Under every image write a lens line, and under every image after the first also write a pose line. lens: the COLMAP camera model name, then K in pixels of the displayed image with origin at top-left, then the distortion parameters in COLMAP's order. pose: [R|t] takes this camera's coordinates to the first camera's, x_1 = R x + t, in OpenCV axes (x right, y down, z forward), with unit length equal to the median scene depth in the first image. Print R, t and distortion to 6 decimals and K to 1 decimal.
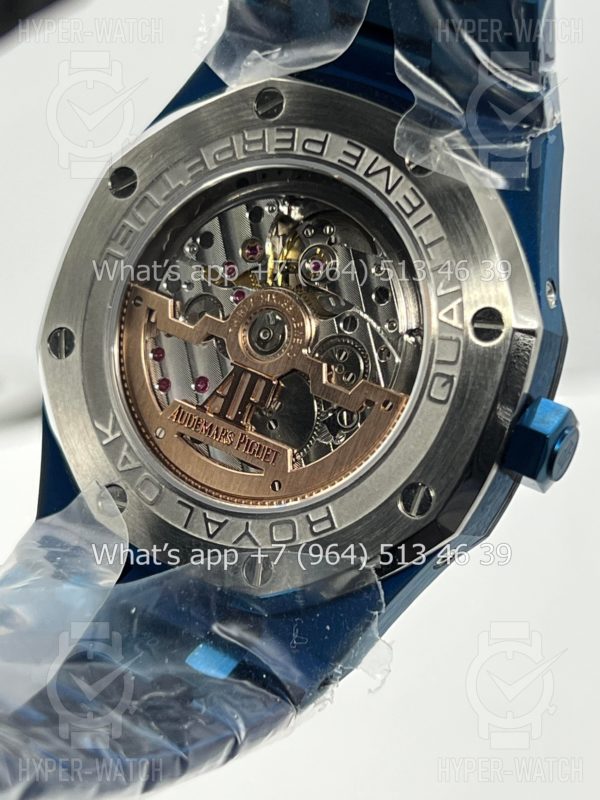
lens RADIAL K [[1857.8, 0, 300.0], [0, 1857.8, 400.0], [0, 0, 1]] dist [0.223986, 0.162786]
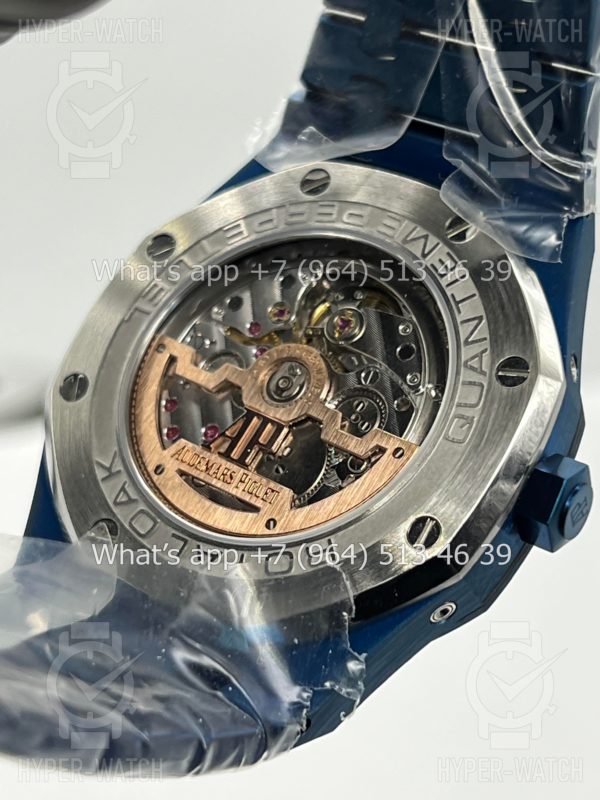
lens RADIAL K [[1857.8, 0, 300.0], [0, 1857.8, 400.0], [0, 0, 1]] dist [0.223986, 0.162786]
pose [[0.989918, 0.140260, 0.019723, -0.029446], [-0.125989, 0.935582, -0.329869, 0.309178], [-0.064720, 0.324058, 0.943821, 0.062382]]
